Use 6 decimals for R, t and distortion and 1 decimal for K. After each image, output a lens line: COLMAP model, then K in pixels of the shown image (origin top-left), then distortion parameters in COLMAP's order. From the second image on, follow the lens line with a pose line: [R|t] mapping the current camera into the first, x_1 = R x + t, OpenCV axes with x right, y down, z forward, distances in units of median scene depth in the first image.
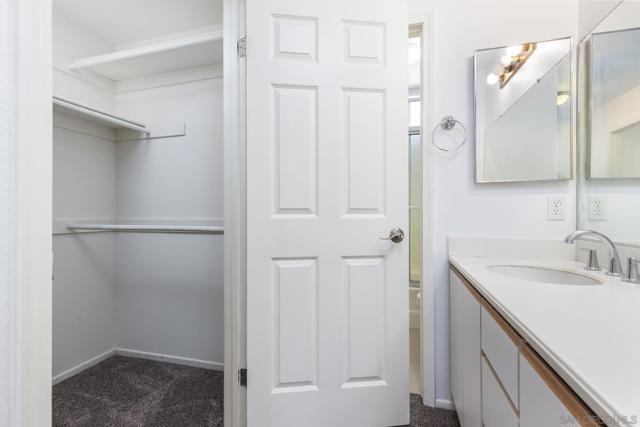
lens RADIAL K [[287.6, 0, 322.0], [0, 287.6, 215.7], [0, 0, 1]] dist [0.000033, 0.000271]
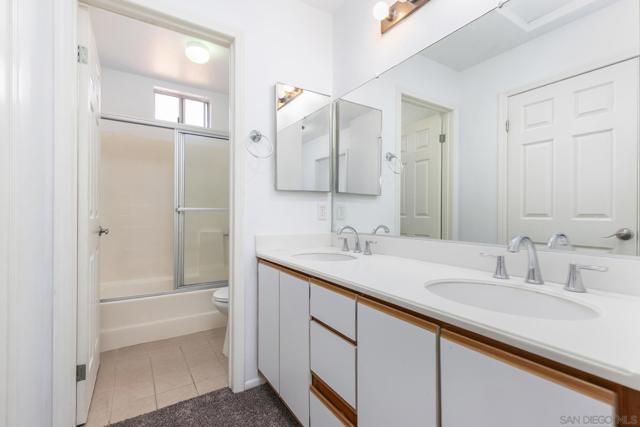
lens RADIAL K [[288.6, 0, 321.6], [0, 288.6, 217.7], [0, 0, 1]] dist [0.005242, 0.000514]
pose [[0.660626, -0.006056, 0.750690, -0.271331], [0.005807, 0.999979, 0.002957, 0.001095], [-0.750692, 0.002406, 0.660648, 0.046910]]
